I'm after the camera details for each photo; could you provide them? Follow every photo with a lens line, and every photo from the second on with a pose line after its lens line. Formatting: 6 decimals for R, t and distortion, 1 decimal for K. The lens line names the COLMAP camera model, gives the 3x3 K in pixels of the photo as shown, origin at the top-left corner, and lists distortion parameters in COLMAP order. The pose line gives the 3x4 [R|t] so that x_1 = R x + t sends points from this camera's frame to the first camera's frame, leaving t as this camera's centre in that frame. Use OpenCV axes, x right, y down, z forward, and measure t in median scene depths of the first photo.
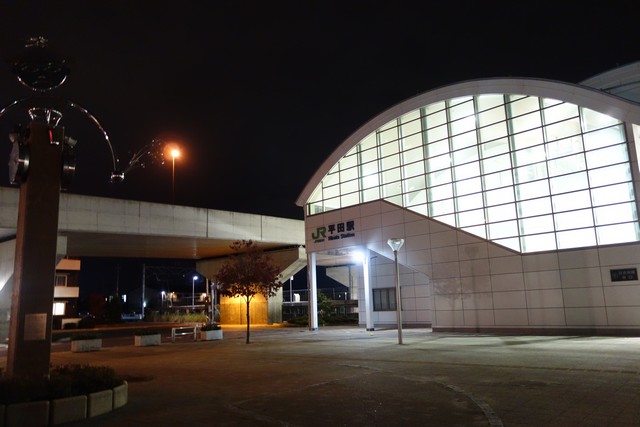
lens RADIAL K [[502.8, 0, 321.8], [0, 502.8, 214.1], [0, 0, 1]] dist [0.004011, -0.002015]
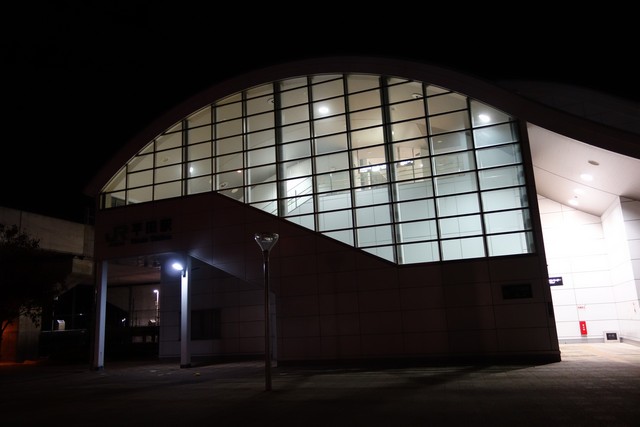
lens RADIAL K [[502.8, 0, 321.8], [0, 502.8, 214.1], [0, 0, 1]] dist [0.004011, -0.002015]
pose [[0.903670, 0.081586, 0.420386, -0.050722], [-0.060097, 0.996130, -0.064137, 0.042302], [-0.423992, 0.032695, 0.905076, 0.236513]]
